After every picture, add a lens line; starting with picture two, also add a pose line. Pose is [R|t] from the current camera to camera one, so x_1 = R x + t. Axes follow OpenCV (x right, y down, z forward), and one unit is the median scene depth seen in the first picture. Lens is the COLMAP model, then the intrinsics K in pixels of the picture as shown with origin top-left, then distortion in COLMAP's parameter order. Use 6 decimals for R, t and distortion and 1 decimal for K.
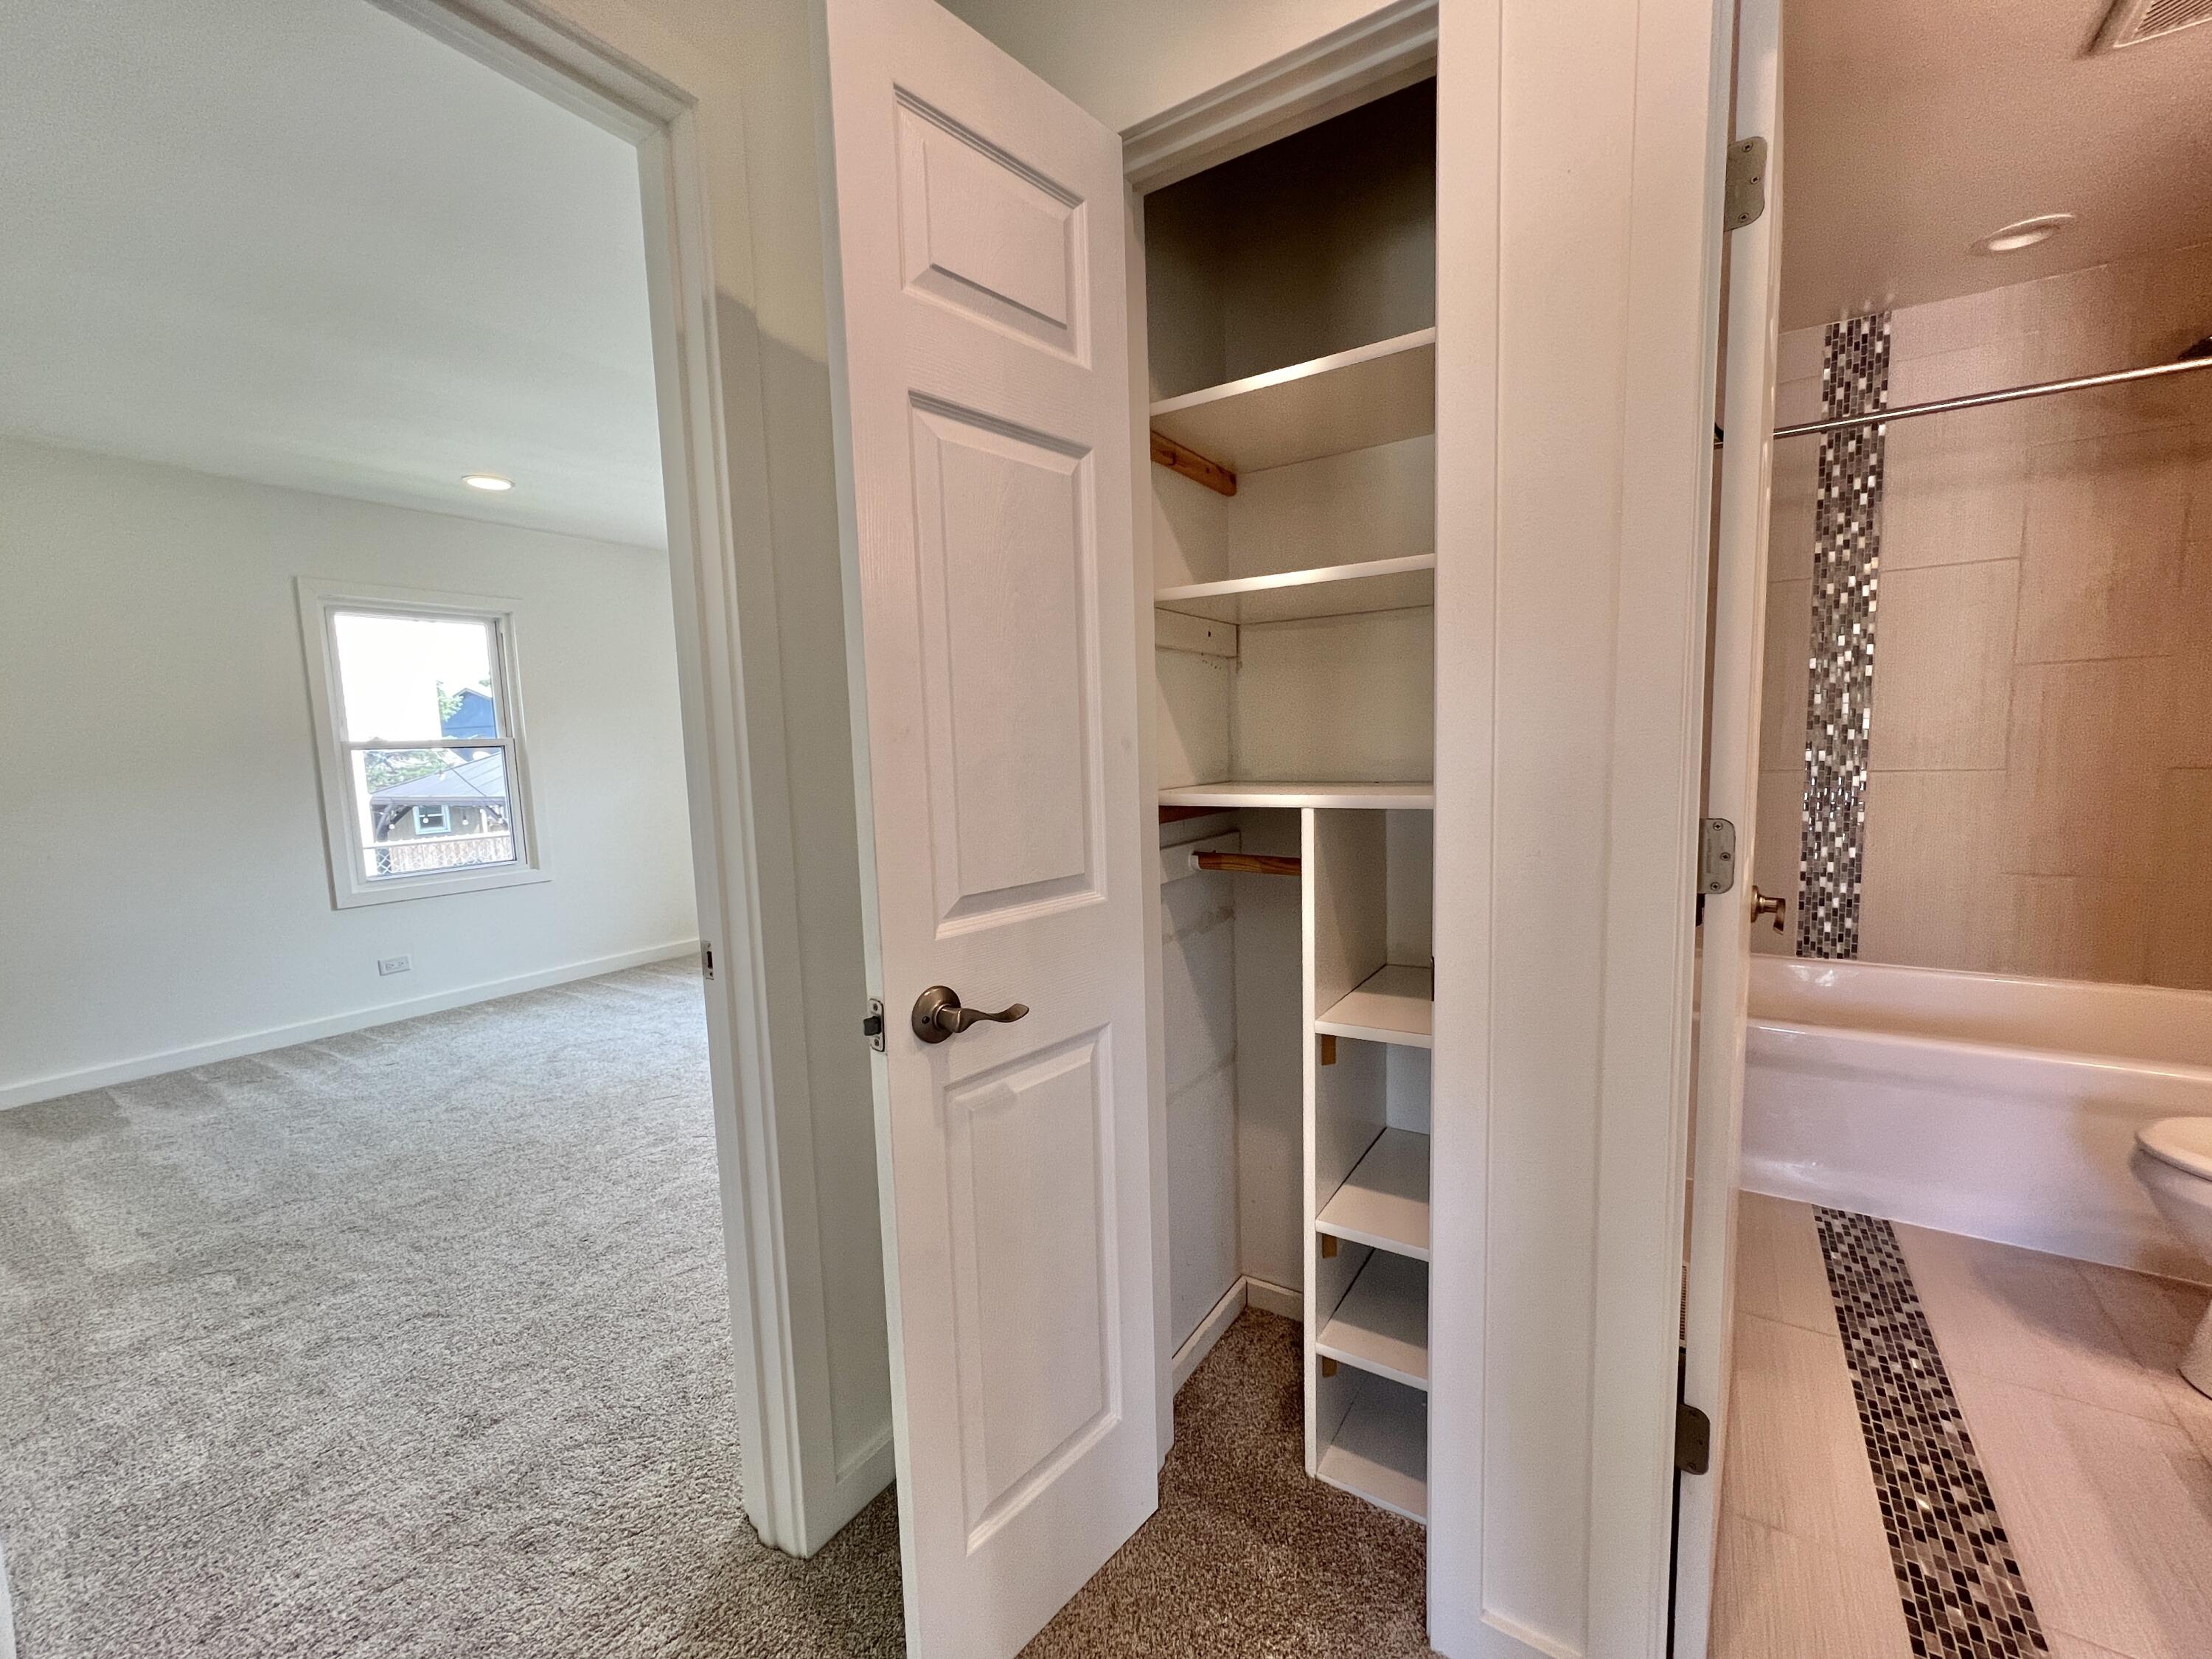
lens RADIAL K [[890.0, 0, 1106.0], [0, 890.0, 829.5], [0, 0, 1]] dist [-0.000105, 0.000007]
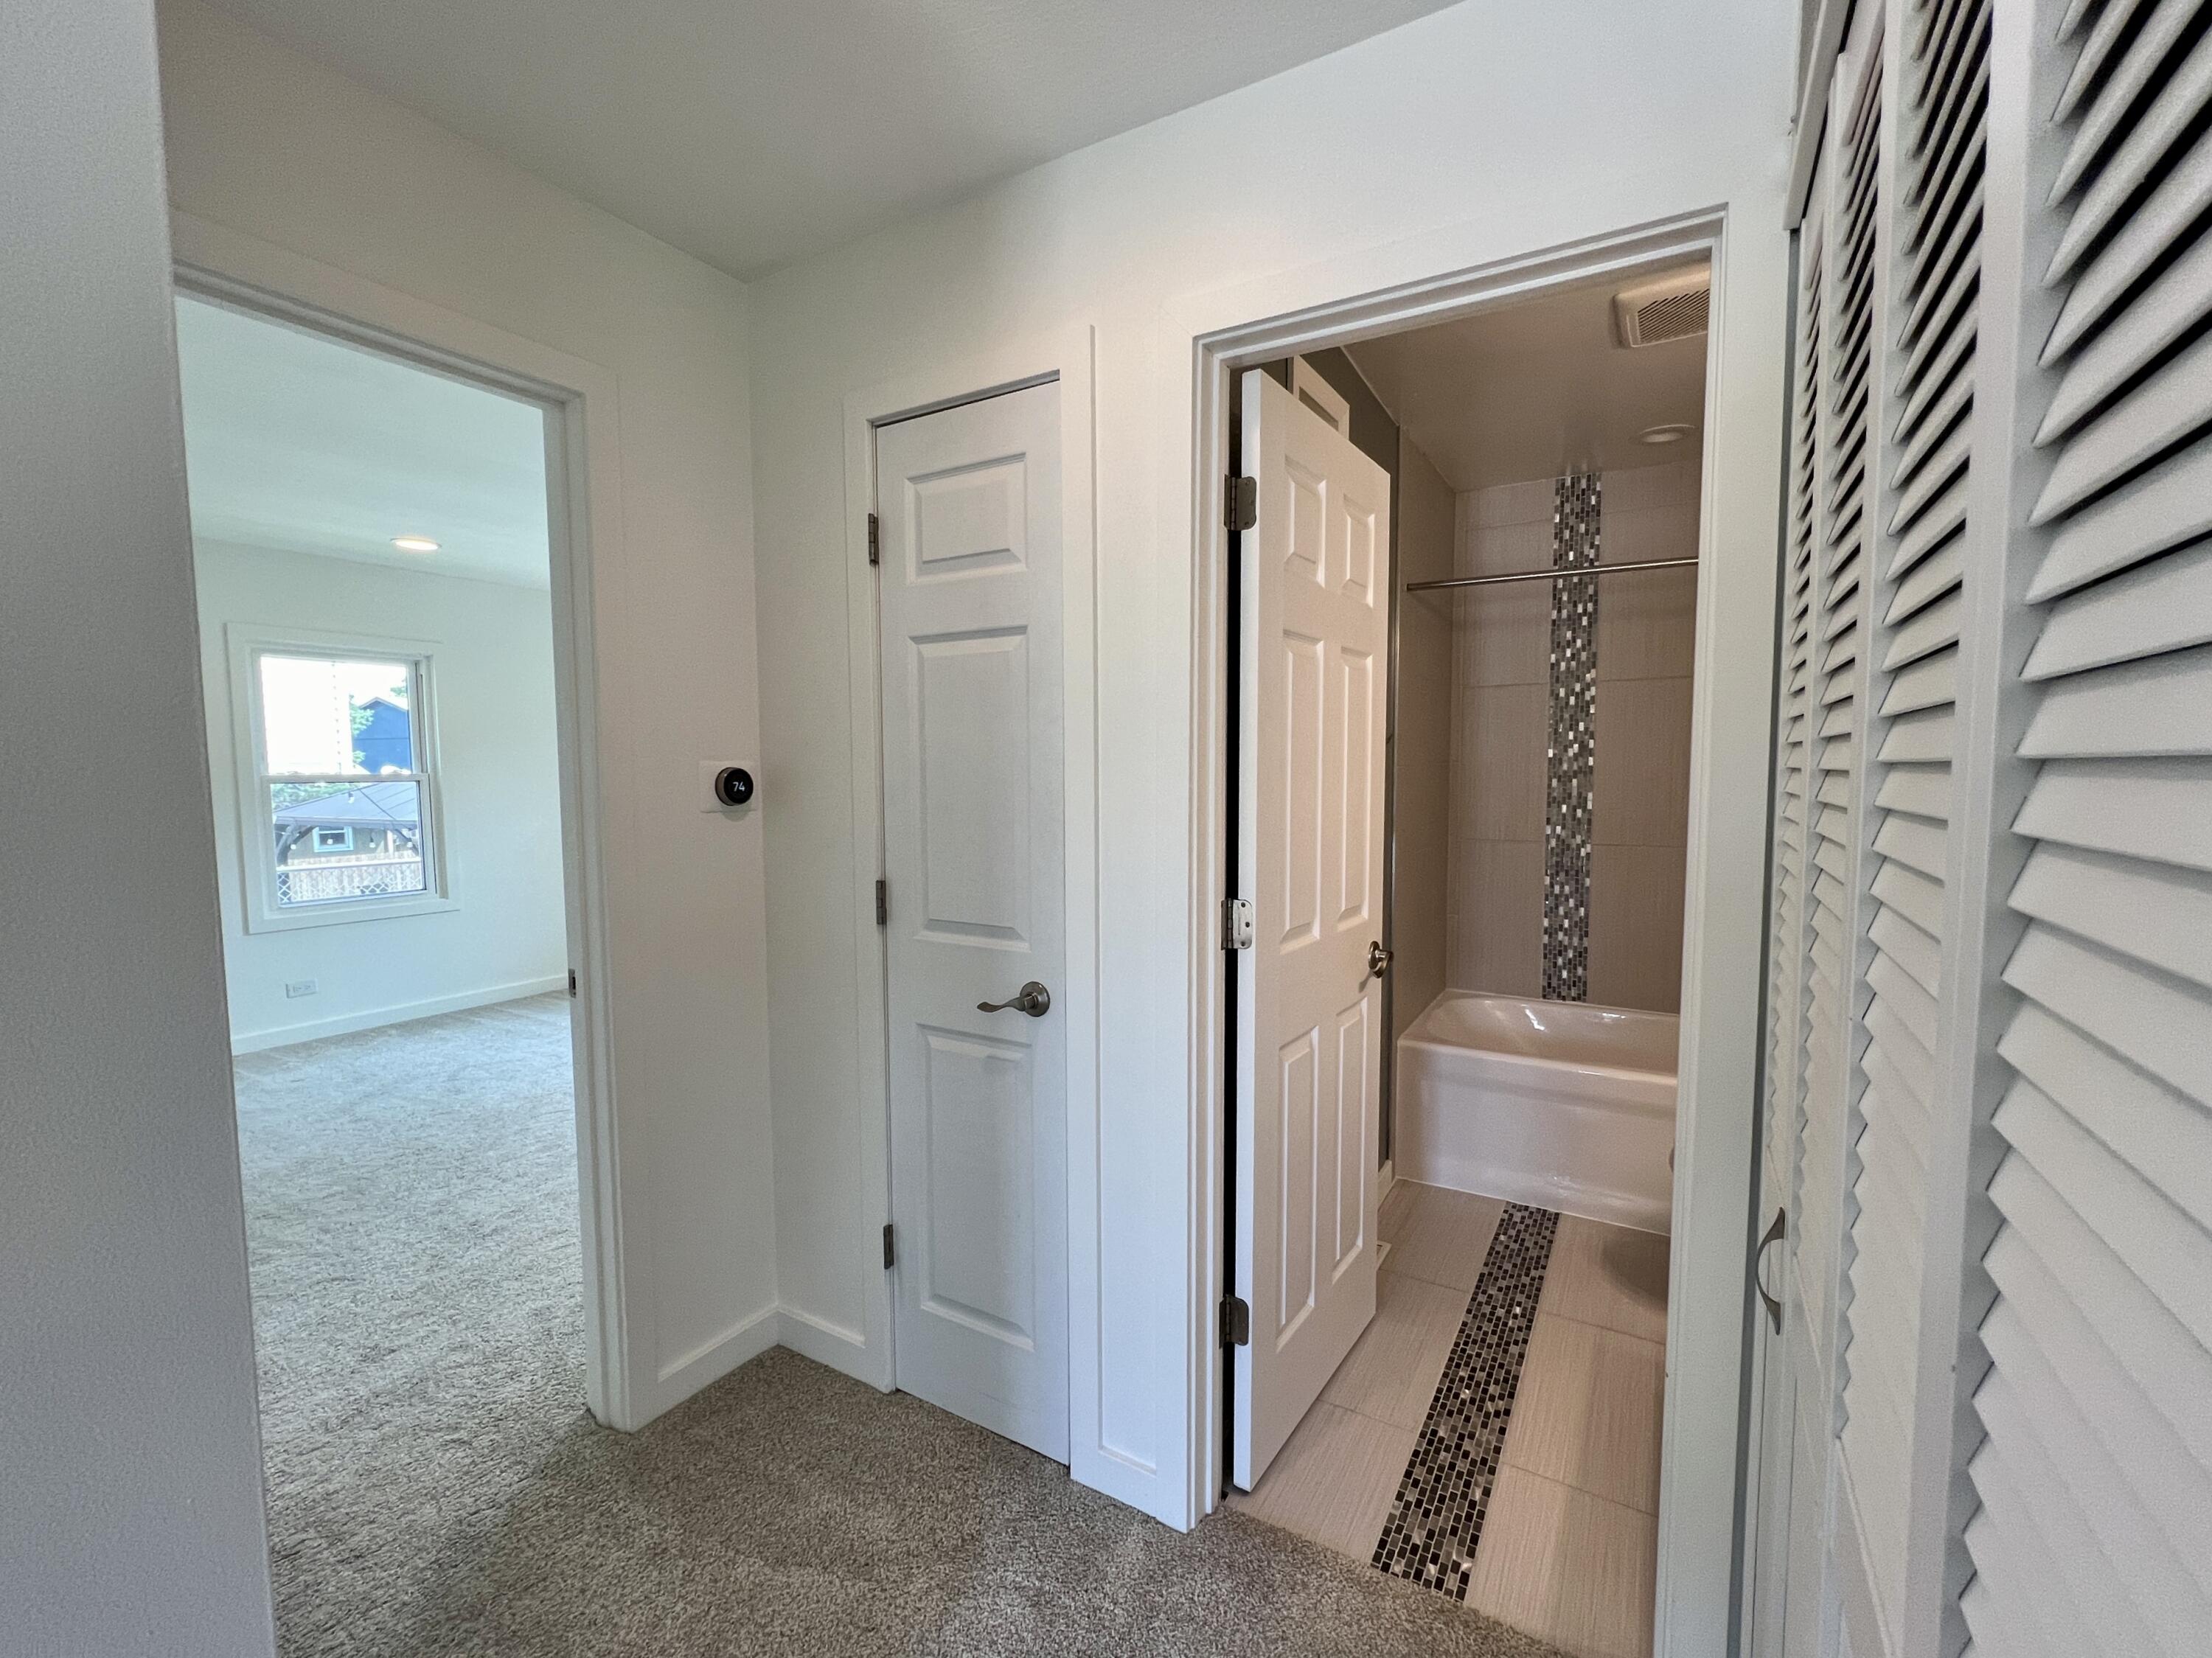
lens RADIAL K [[934.5, 0, 1106.0], [0, 934.5, 829.0], [0, 0, 1]] dist [0.000315, 0.000205]
pose [[0.998724, 0.023619, 0.044642, 0.144800], [-0.022082, 0.999157, -0.034612, -0.028095], [-0.045421, 0.033582, 0.998403, -0.231034]]
